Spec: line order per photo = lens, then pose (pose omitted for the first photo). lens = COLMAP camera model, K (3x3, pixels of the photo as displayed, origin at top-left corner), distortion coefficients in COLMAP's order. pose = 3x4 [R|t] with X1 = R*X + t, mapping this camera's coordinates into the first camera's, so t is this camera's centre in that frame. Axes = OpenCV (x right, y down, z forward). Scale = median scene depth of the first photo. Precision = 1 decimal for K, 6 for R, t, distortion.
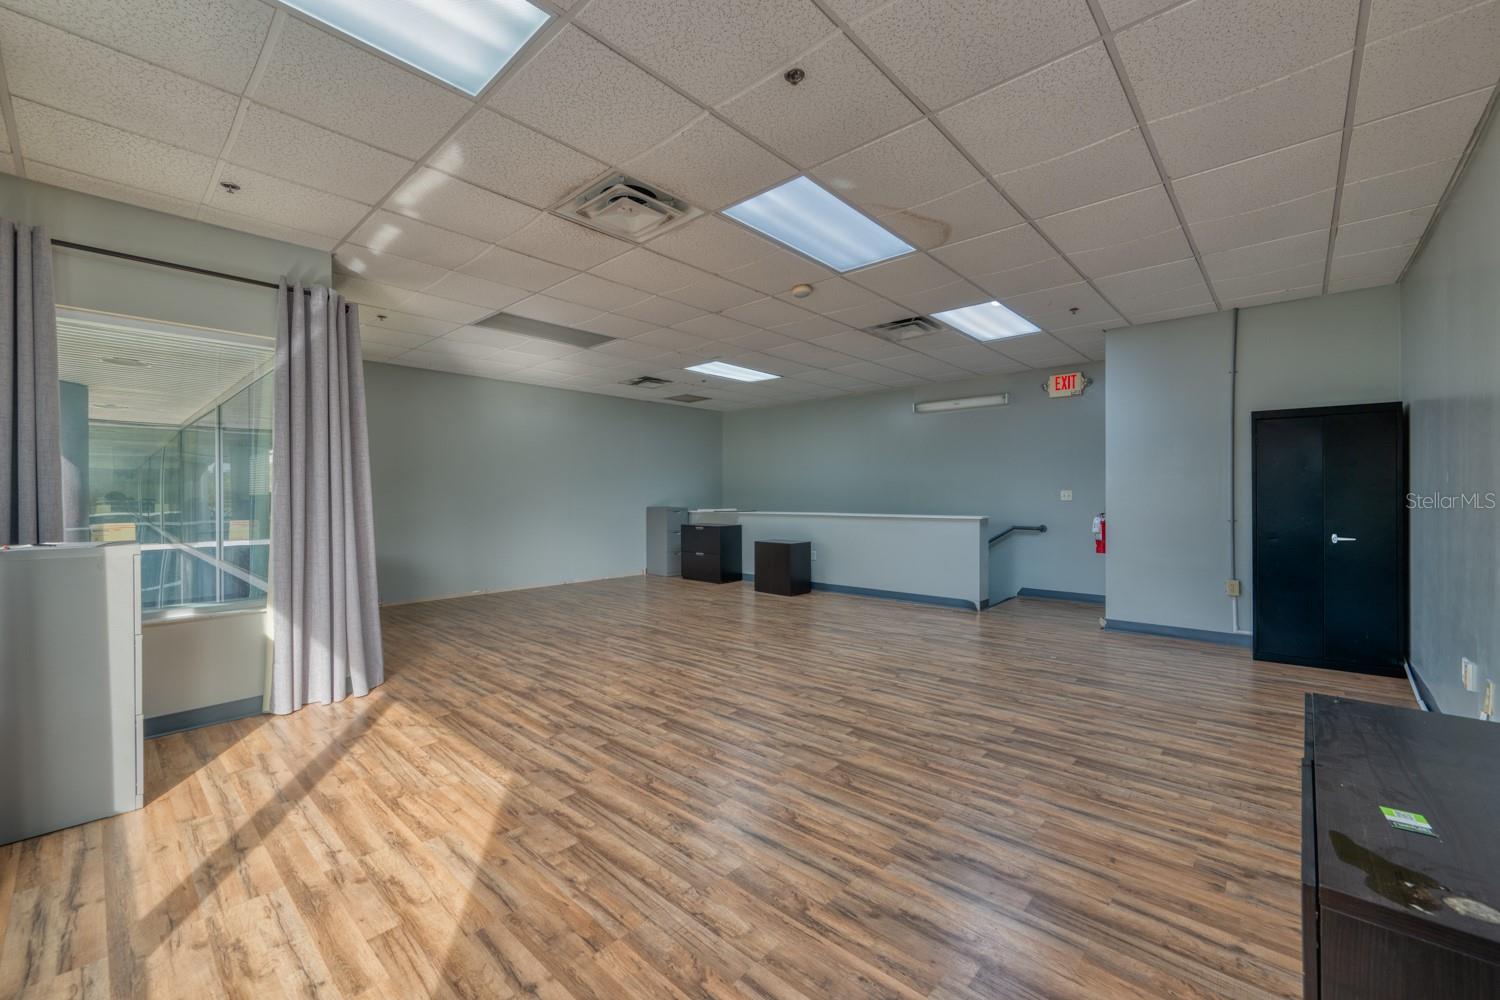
lens RADIAL K [[584.1, 0, 747.1], [0, 584.1, 495.2], [0, 0, 1]] dist [0.003574, 0.000417]
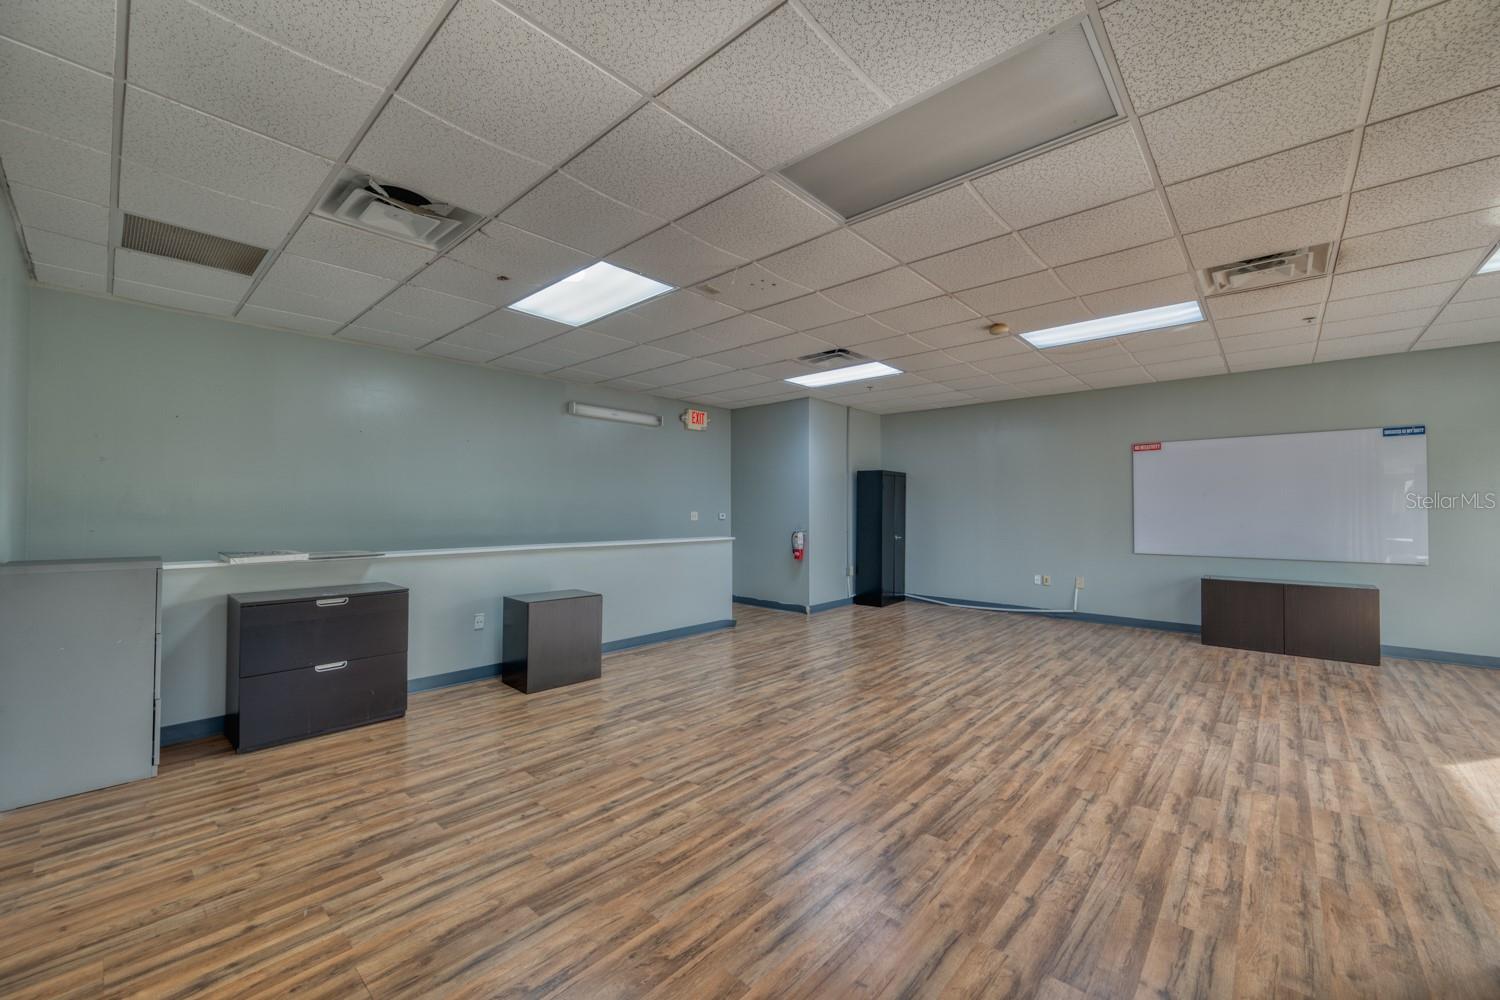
lens RADIAL K [[584.1, 0, 747.5], [0, 584.1, 508.0], [0, 0, 1]] dist [0.003574, 0.000417]
pose [[0.013034, 0.006840, 0.999892, -1.045636], [0.000124, 0.999977, -0.006843, -0.013964], [-0.999915, 0.000214, 0.013033, 1.549449]]
